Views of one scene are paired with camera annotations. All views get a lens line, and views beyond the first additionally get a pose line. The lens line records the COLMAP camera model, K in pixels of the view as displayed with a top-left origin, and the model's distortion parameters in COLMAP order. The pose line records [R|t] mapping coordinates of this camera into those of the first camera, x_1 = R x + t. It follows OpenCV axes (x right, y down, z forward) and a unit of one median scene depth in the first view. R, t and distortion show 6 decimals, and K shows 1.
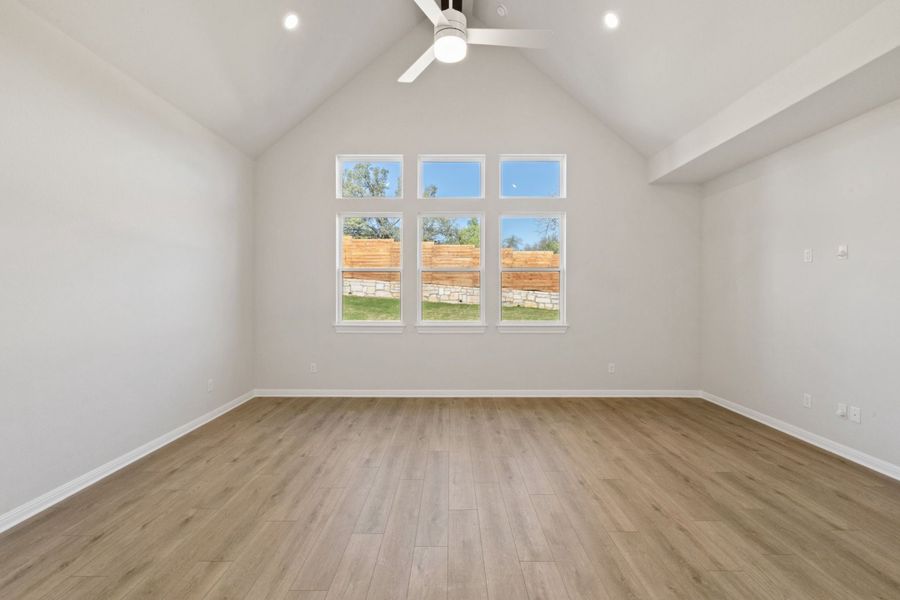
lens RADIAL K [[378.1, 0, 451.4], [0, 378.1, 298.7], [0, 0, 1]] dist [0.002418, -0.001819]
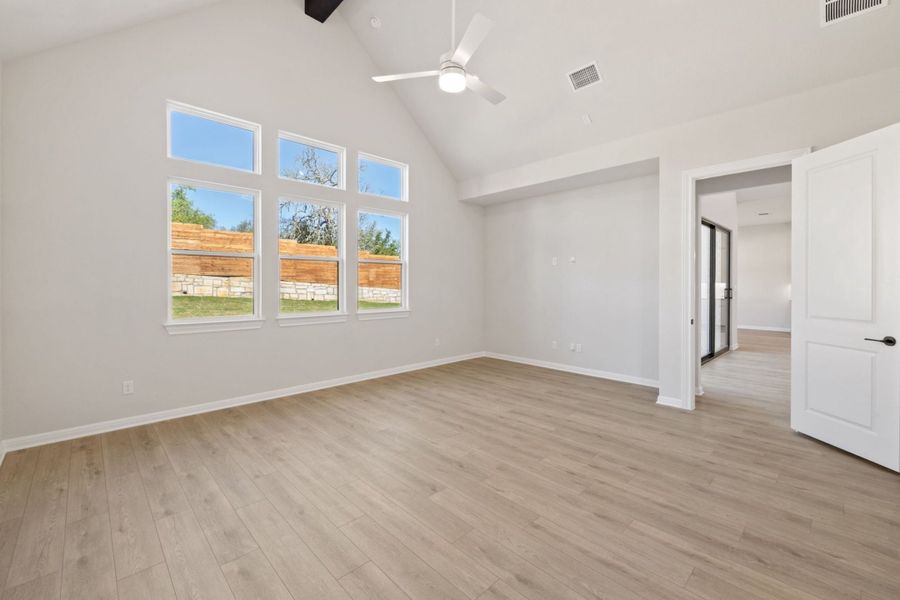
lens RADIAL K [[378.1, 0, 451.7], [0, 378.1, 292.5], [0, 0, 1]] dist [0.002418, -0.001819]
pose [[0.715218, -0.015134, 0.698737, -0.549272], [0.008687, 0.999881, 0.012764, 0.000675], [-0.698847, -0.003058, 0.715265, 0.084420]]
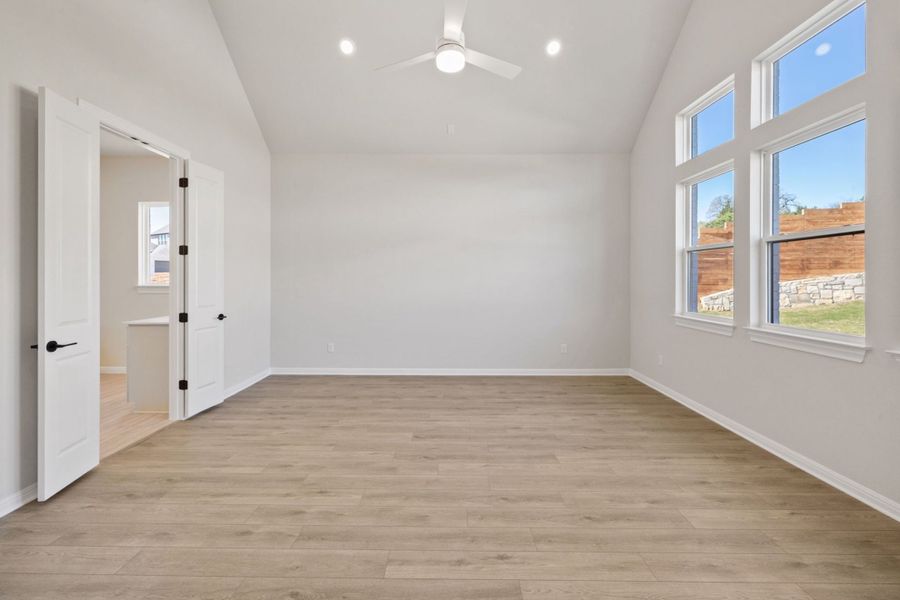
lens RADIAL K [[378.1, 0, 440.8], [0, 378.1, 278.3], [0, 0, 1]] dist [0.002418, -0.001819]
pose [[-0.020751, -0.004942, -0.999772, 0.723603], [-0.014841, 0.999879, -0.004635, -0.002827], [0.999675, 0.014742, -0.020821, 0.636725]]
